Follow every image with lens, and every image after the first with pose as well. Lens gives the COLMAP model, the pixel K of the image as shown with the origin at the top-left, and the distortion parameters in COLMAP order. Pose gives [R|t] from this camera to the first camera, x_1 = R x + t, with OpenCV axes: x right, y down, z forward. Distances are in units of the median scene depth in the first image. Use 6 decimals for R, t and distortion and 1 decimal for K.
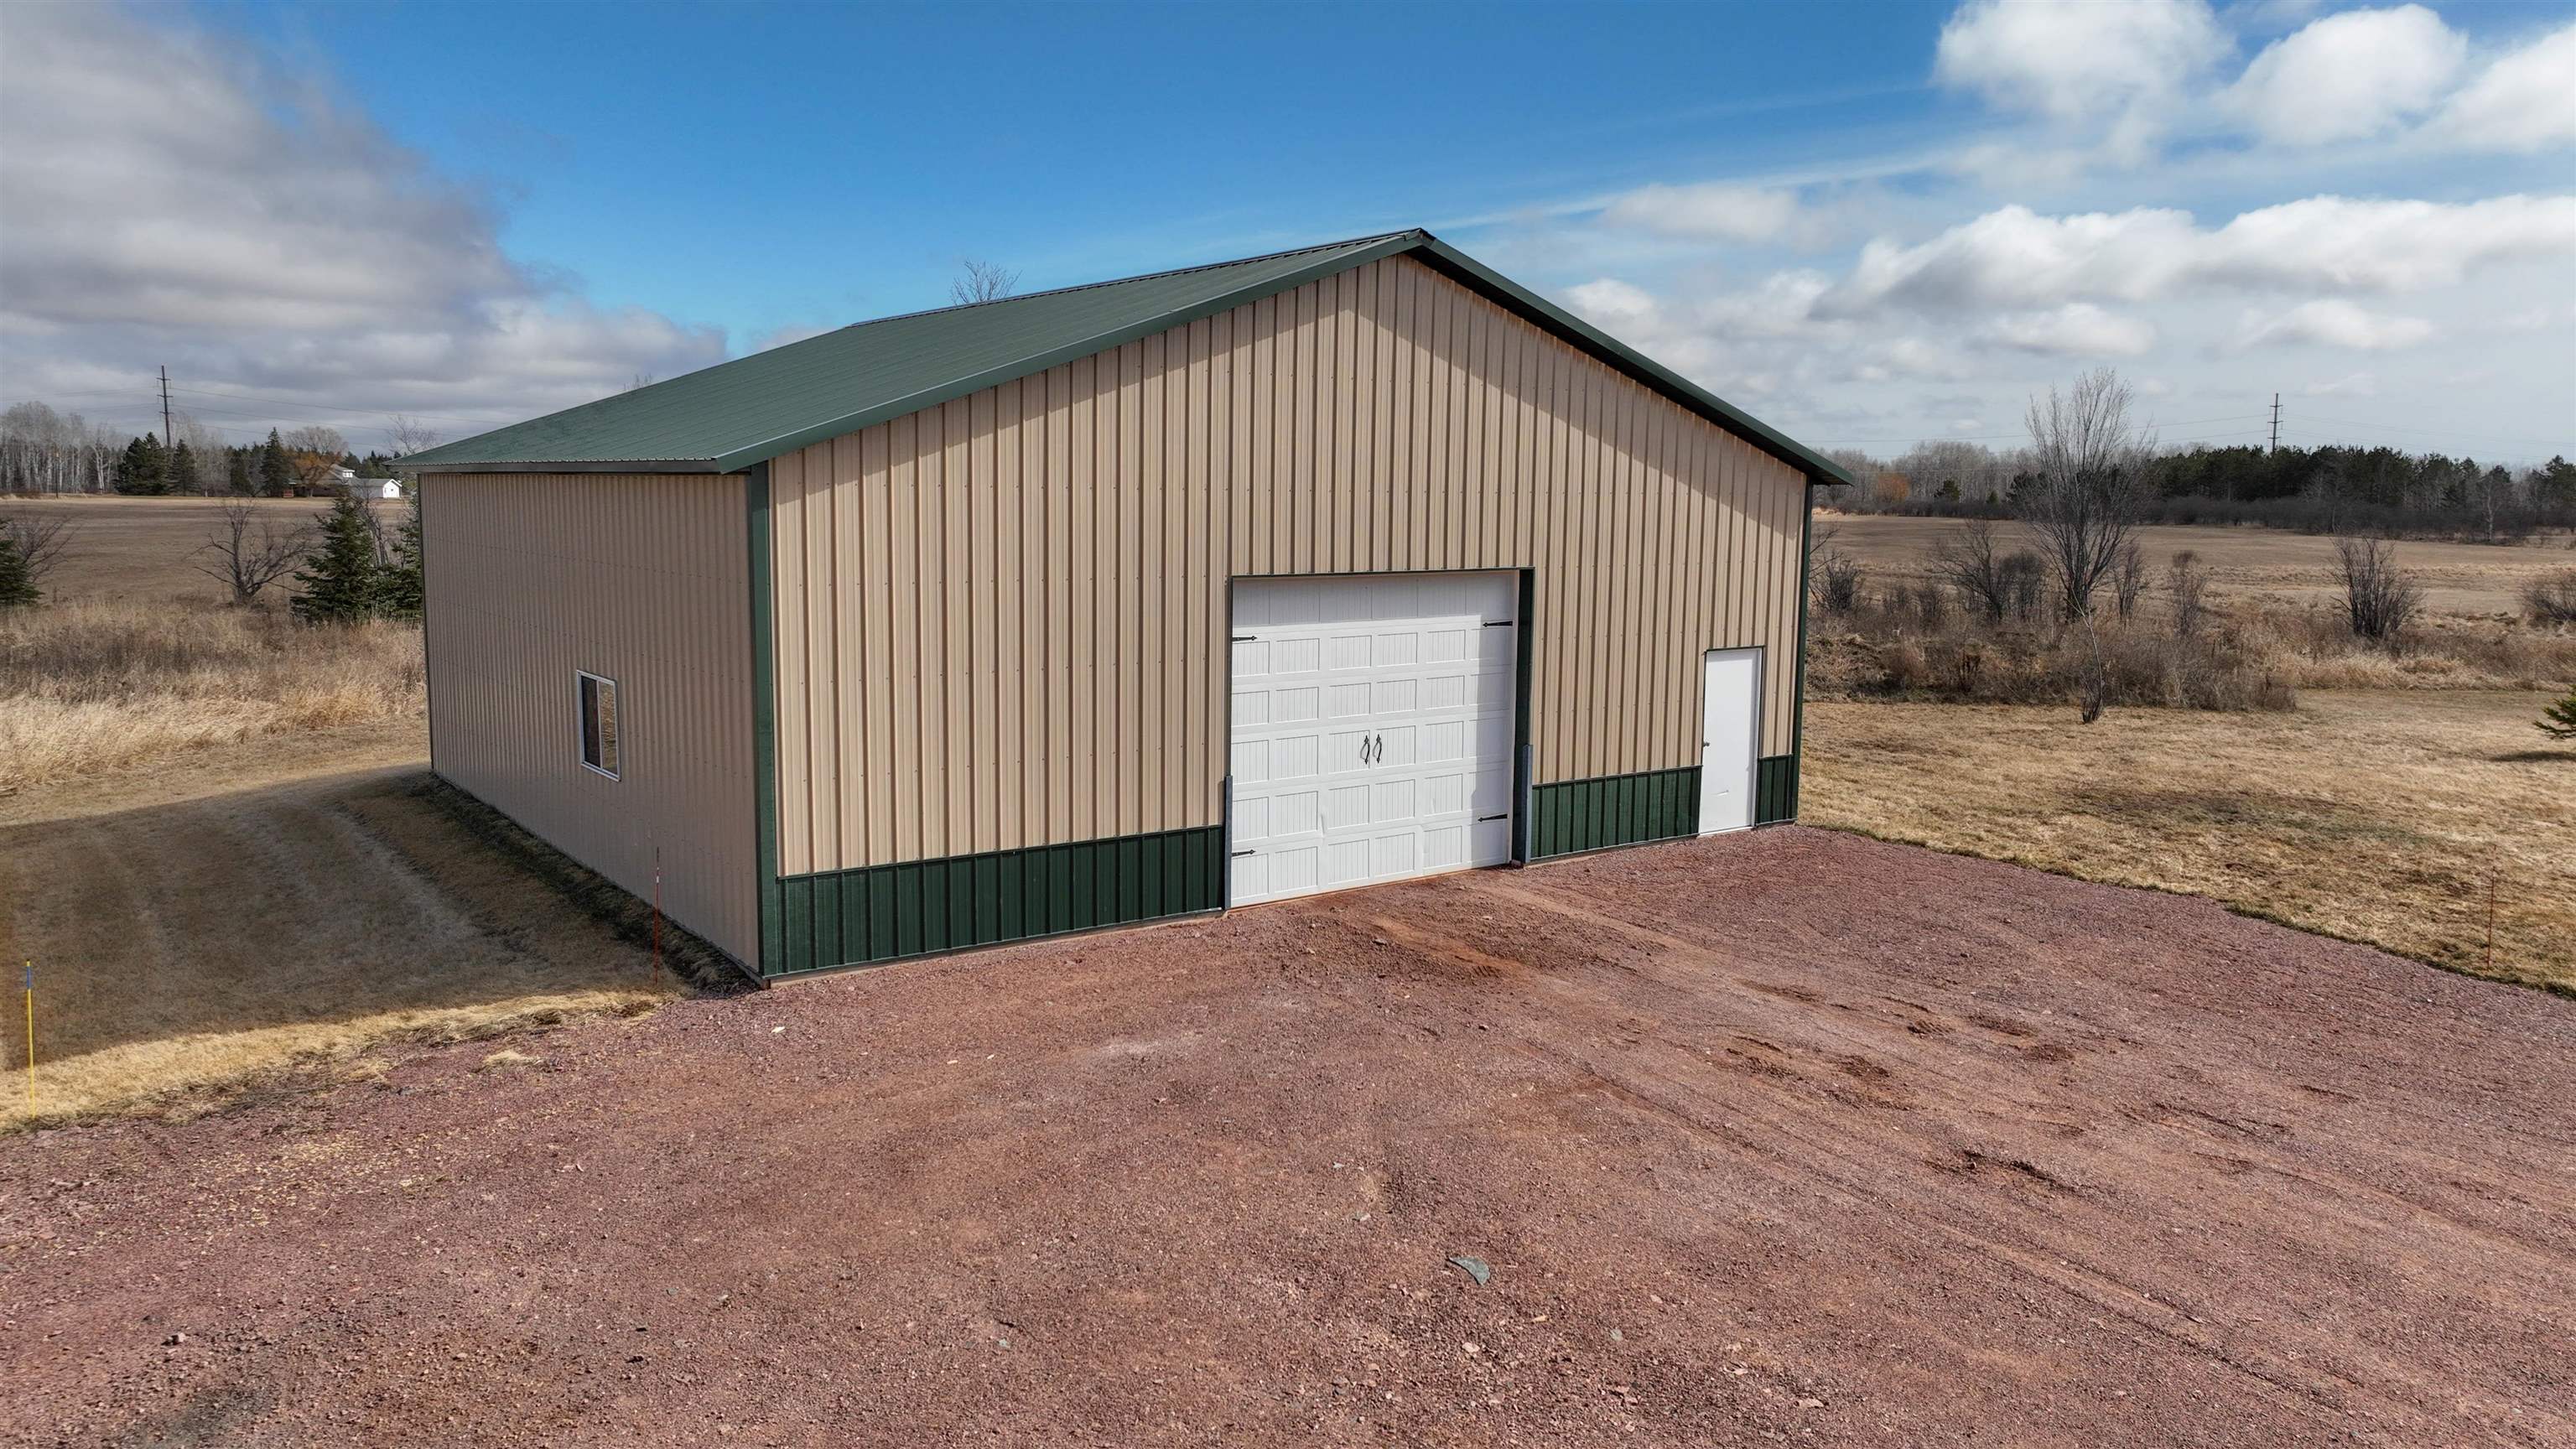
lens RADIAL K [[1809.9, 0, 1279.3], [0, 1809.9, 723.3], [0, 0, 1]] dist [0.000716, 0.017131]
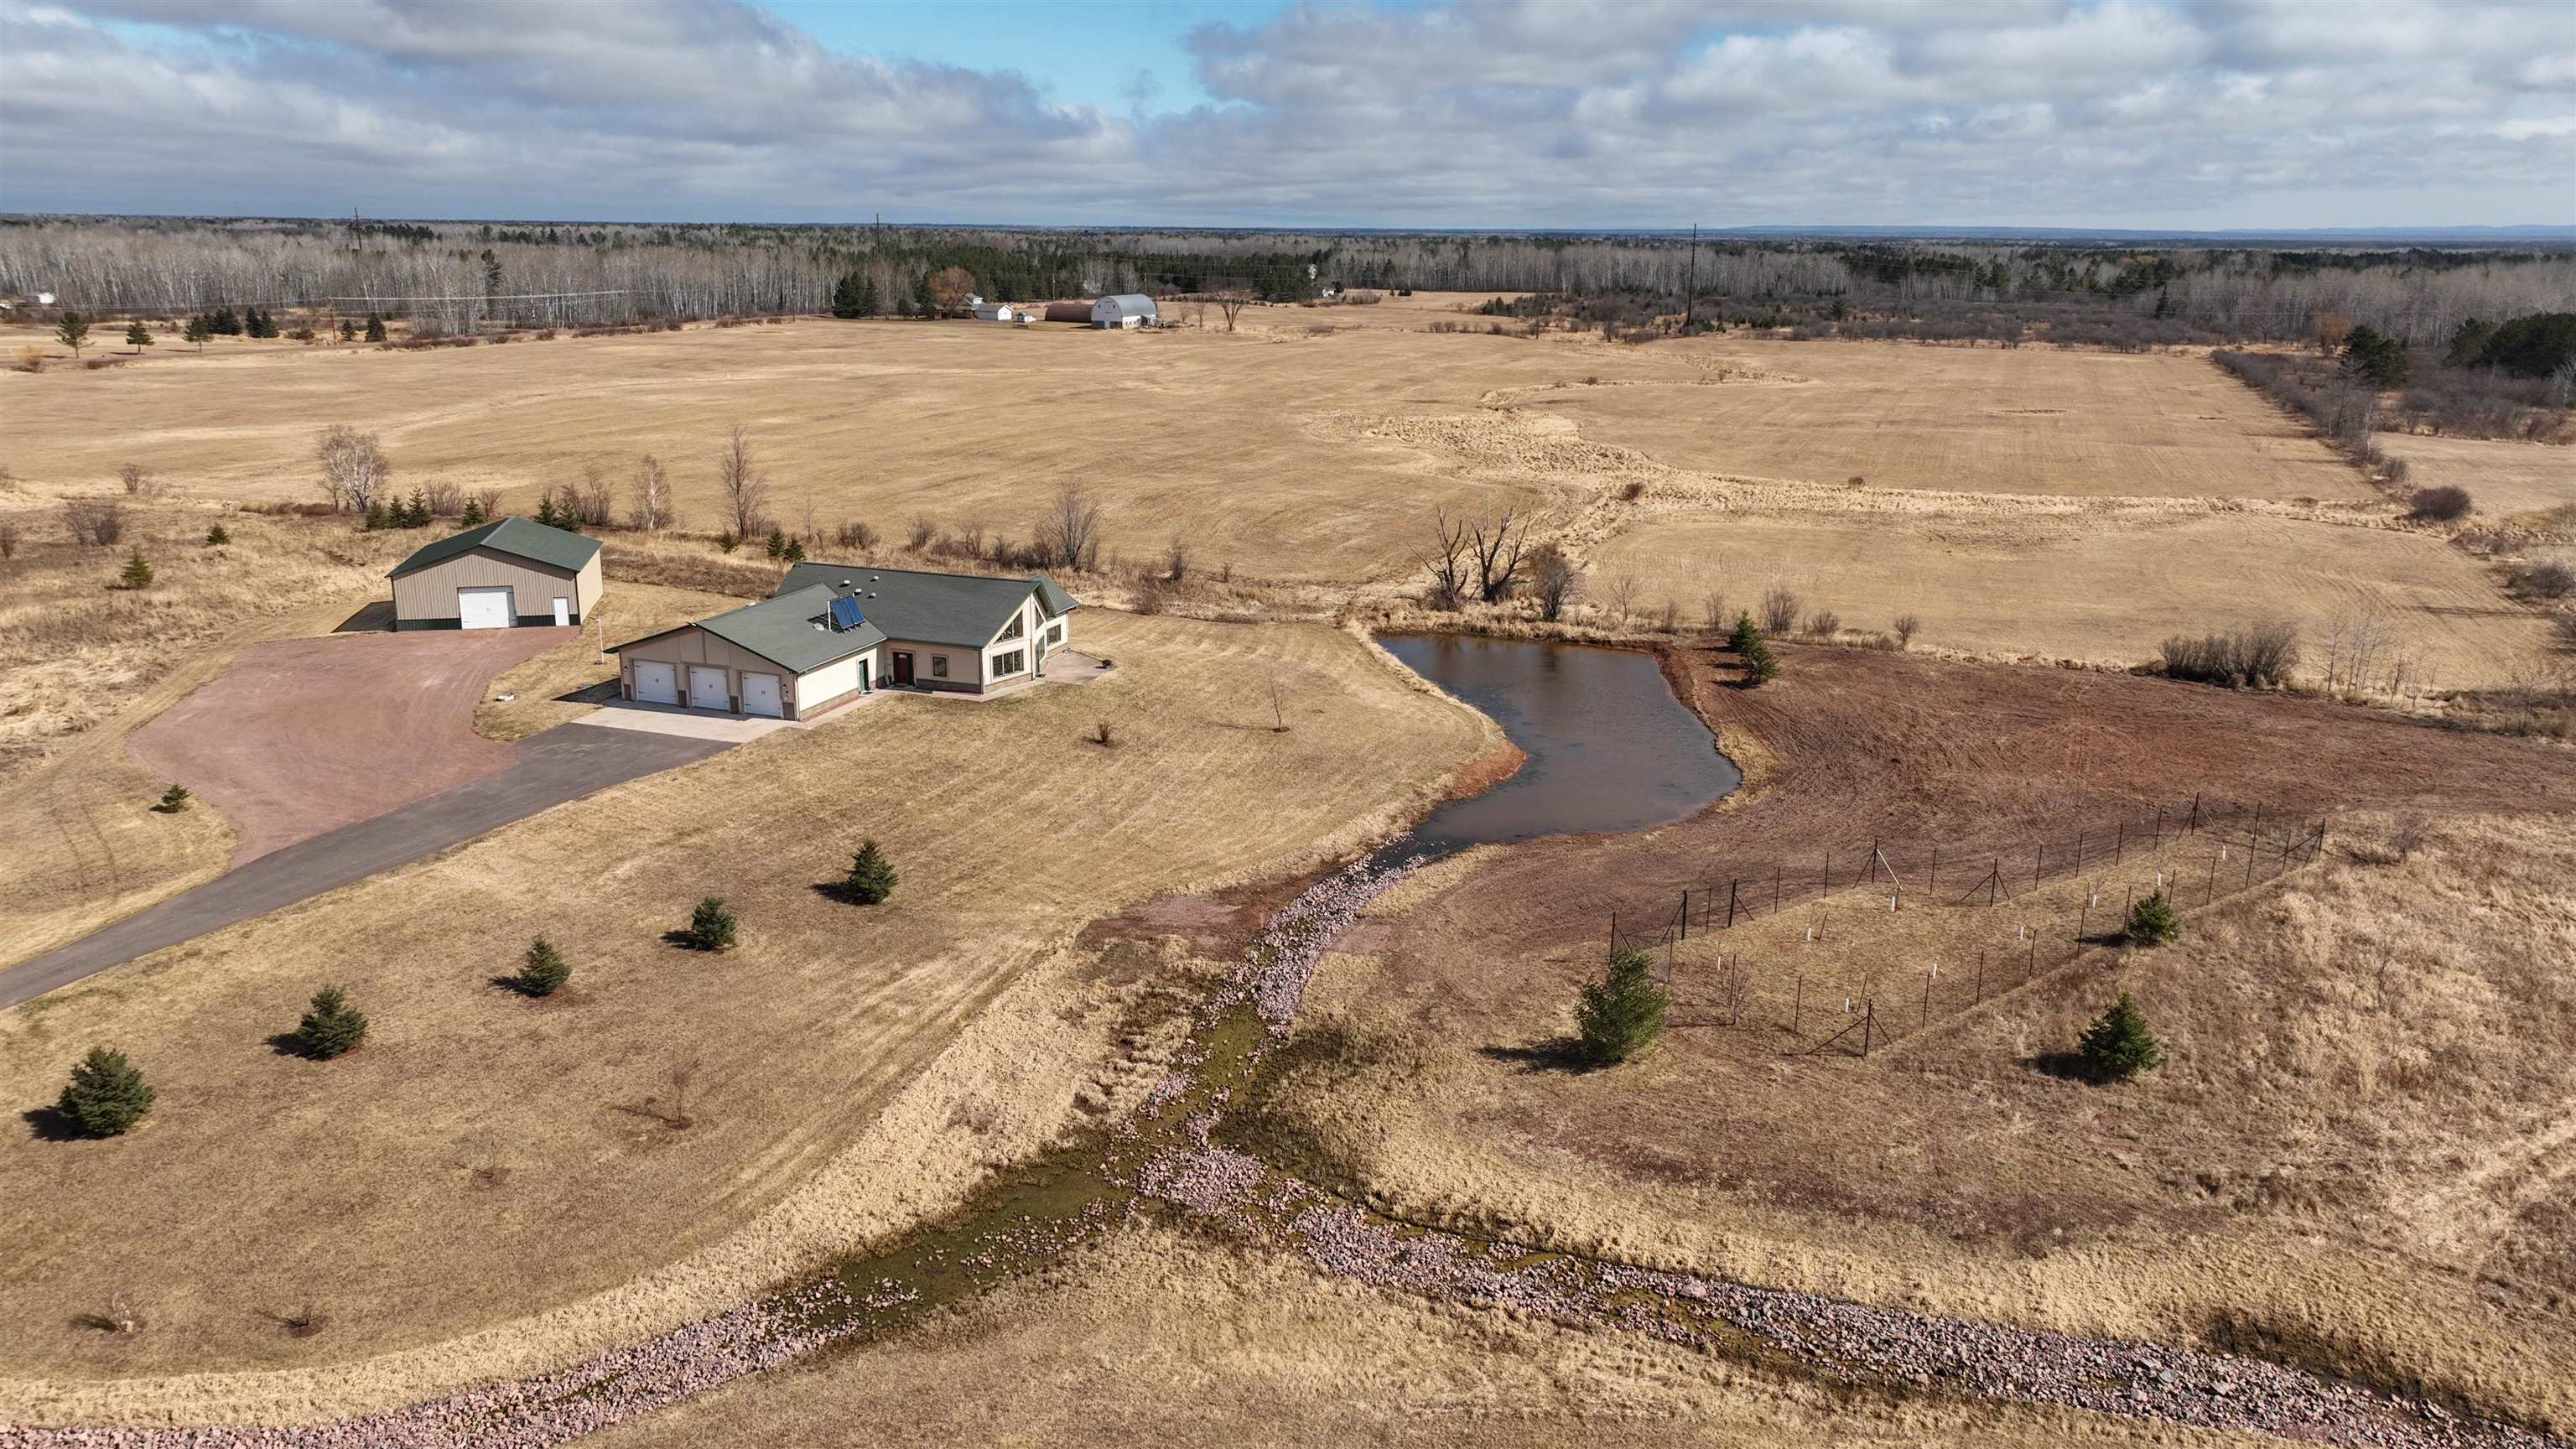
lens RADIAL K [[1809.9, 0, 1295.9], [0, 1809.9, 713.1], [0, 0, 1]] dist [0.000716, 0.017131]
pose [[0.921652, 0.101957, -0.374383, 5.726057], [-0.053394, 0.989006, 0.137896, -0.741504], [0.384327, -0.107102, 0.916963, -4.428721]]
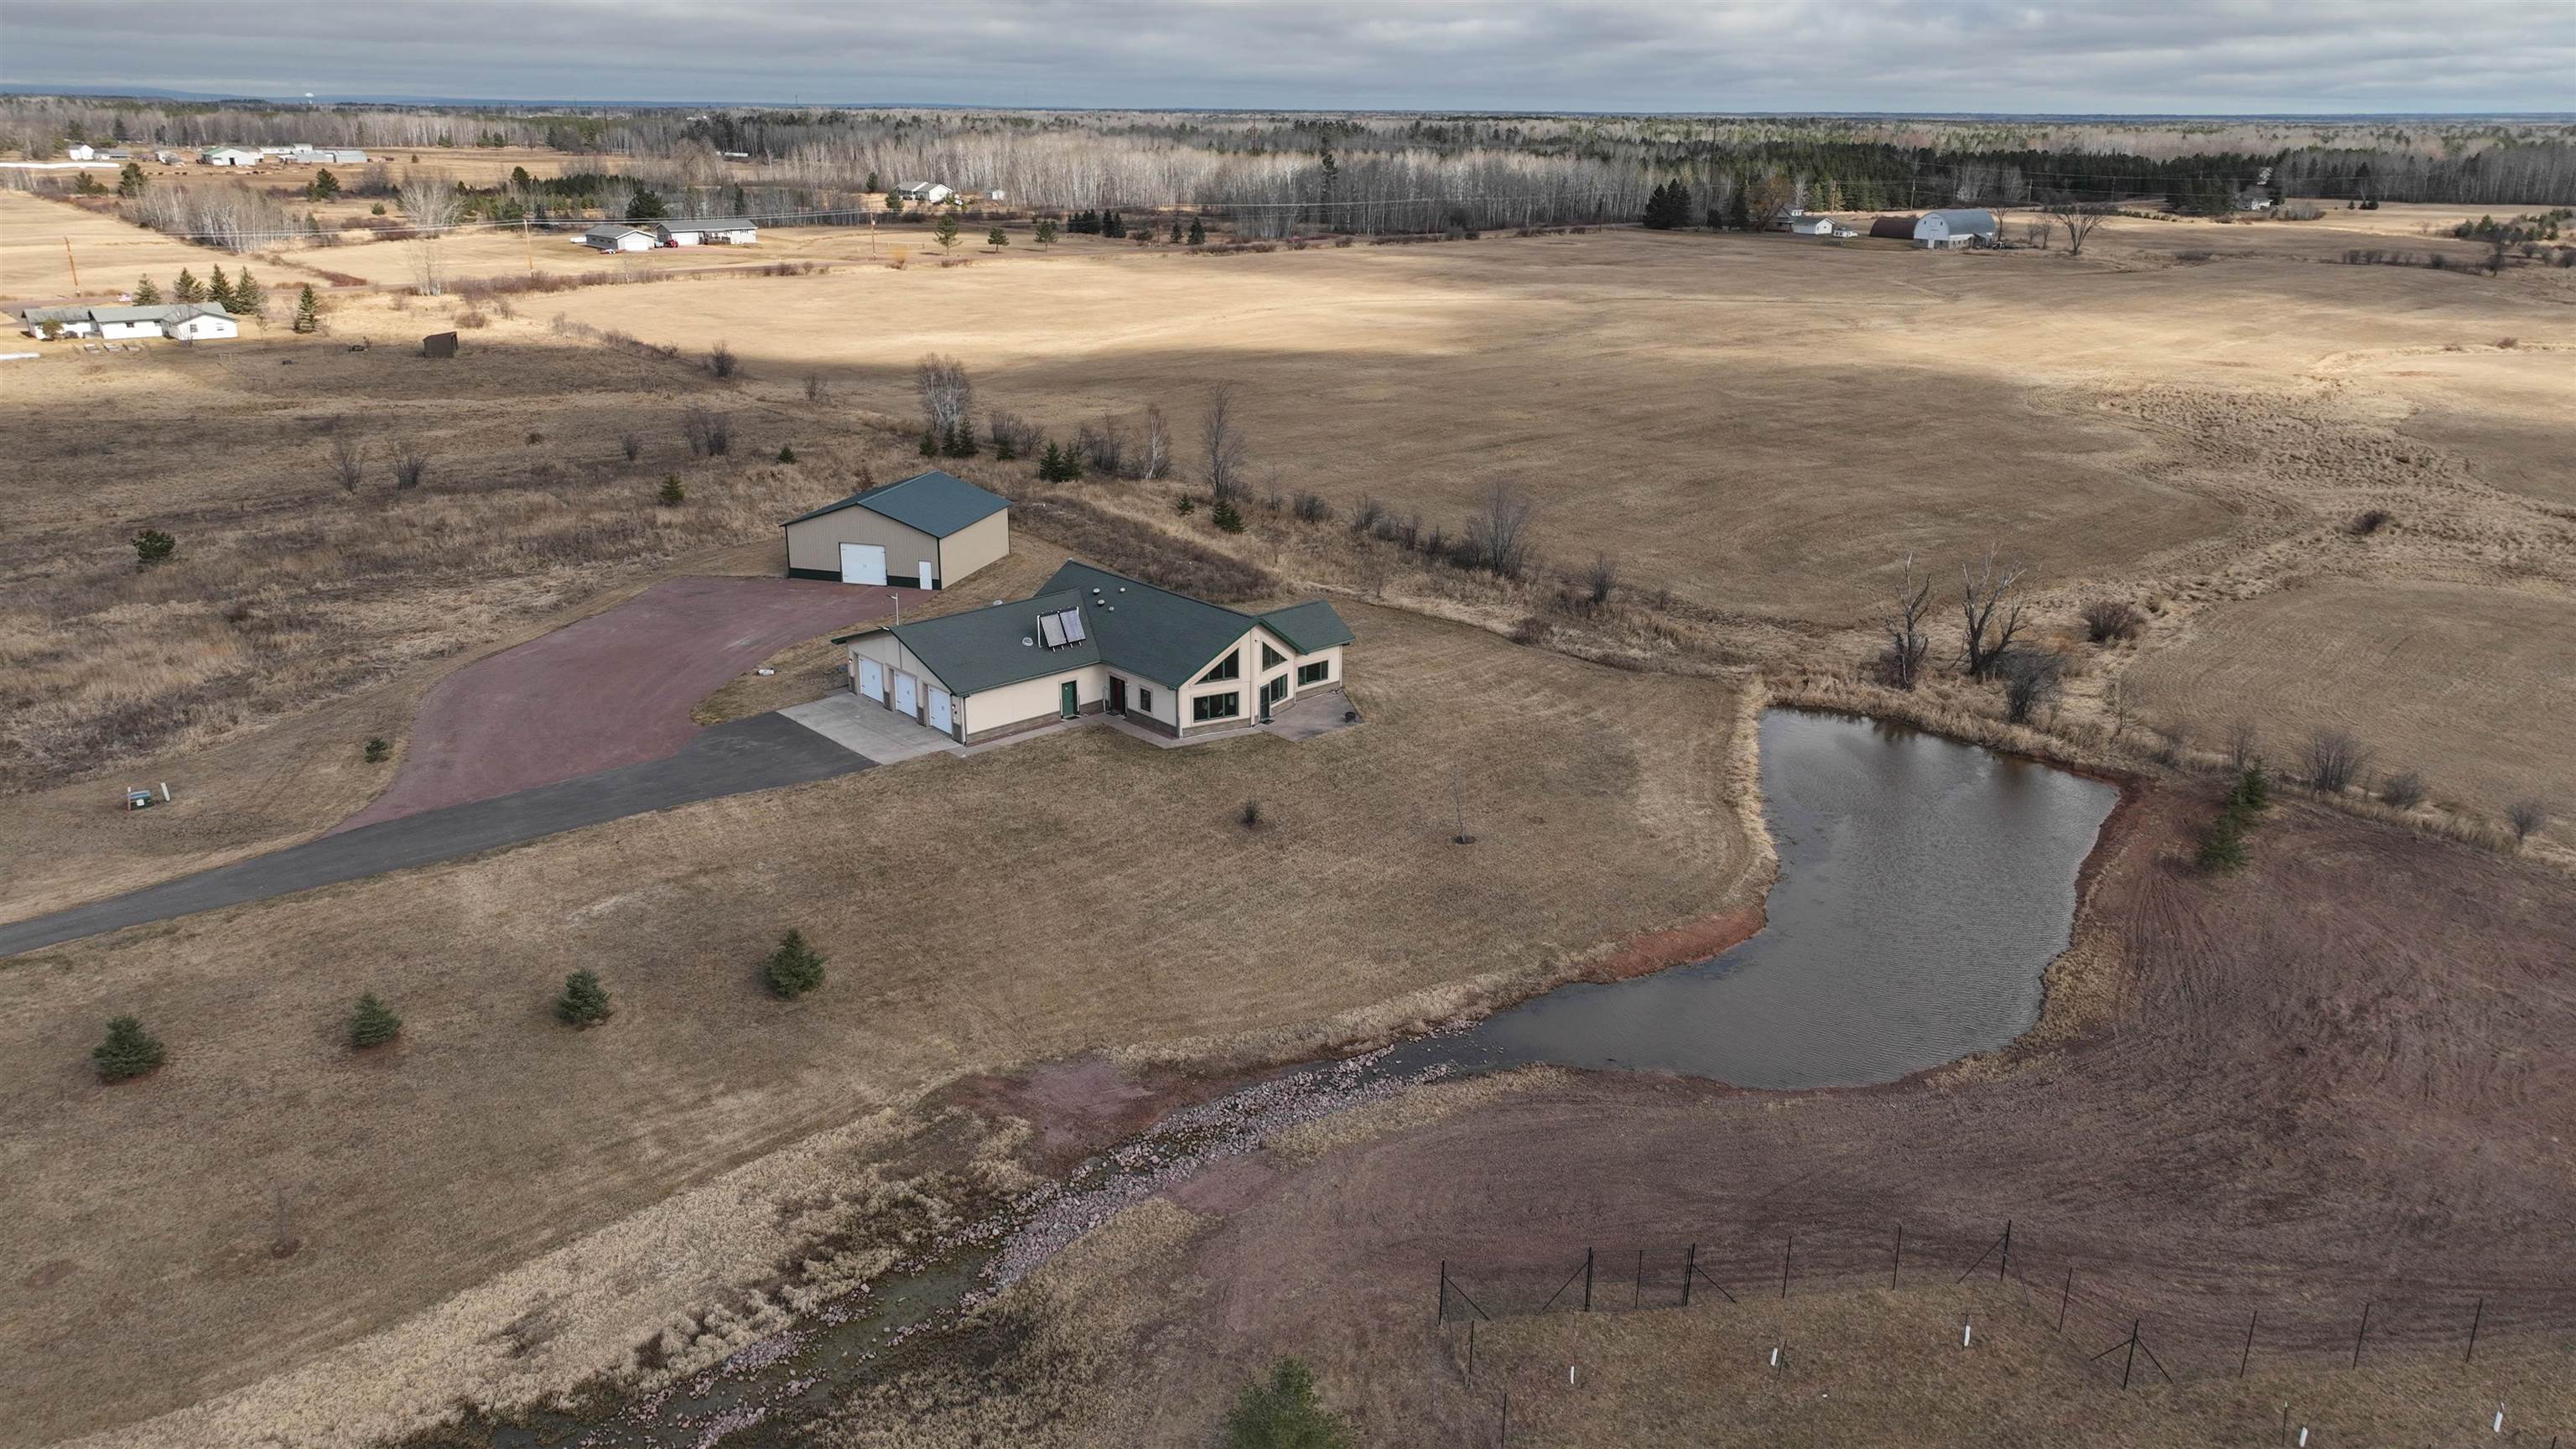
lens RADIAL K [[1809.9, 0, 1296.2], [0, 1809.9, 732.9], [0, 0, 1]] dist [0.000716, 0.017131]
pose [[0.629474, 0.250648, -0.735485, 6.701674], [-0.103515, 0.965157, 0.240324, -1.275781], [0.770095, -0.075144, 0.633488, -2.379814]]
